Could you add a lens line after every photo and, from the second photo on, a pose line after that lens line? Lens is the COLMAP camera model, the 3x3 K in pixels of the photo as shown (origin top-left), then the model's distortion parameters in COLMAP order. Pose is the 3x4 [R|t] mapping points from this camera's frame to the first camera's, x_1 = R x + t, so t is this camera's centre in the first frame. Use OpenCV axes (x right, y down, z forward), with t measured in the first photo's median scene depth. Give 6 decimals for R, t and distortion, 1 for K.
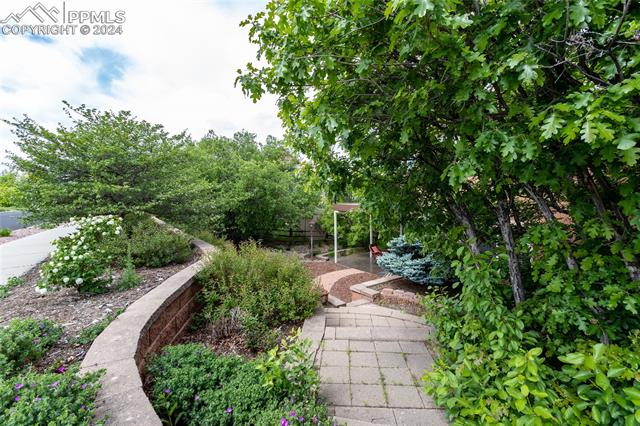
lens RADIAL K [[319.9, 0, 320.0], [0, 319.9, 213.0], [0, 0, 1]] dist [-0.004709, -0.000568]
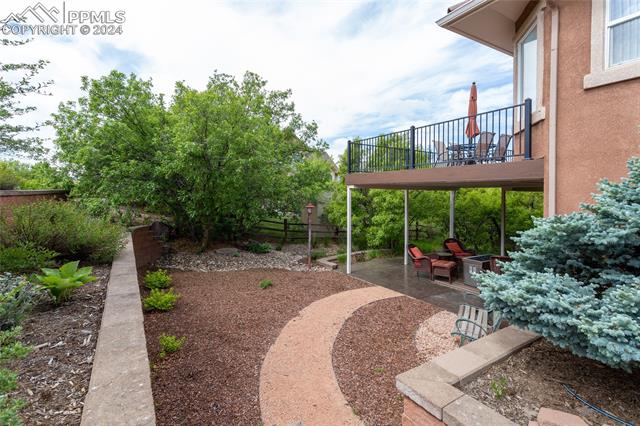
lens RADIAL K [[319.9, 0, 320.0], [0, 319.9, 213.0], [0, 0, 1]] dist [-0.004709, -0.000568]
pose [[0.998892, 0.018263, -0.043362, 0.017741], [-0.018619, 0.999796, -0.007833, 0.043213], [0.043211, 0.008632, 0.999029, 0.351902]]
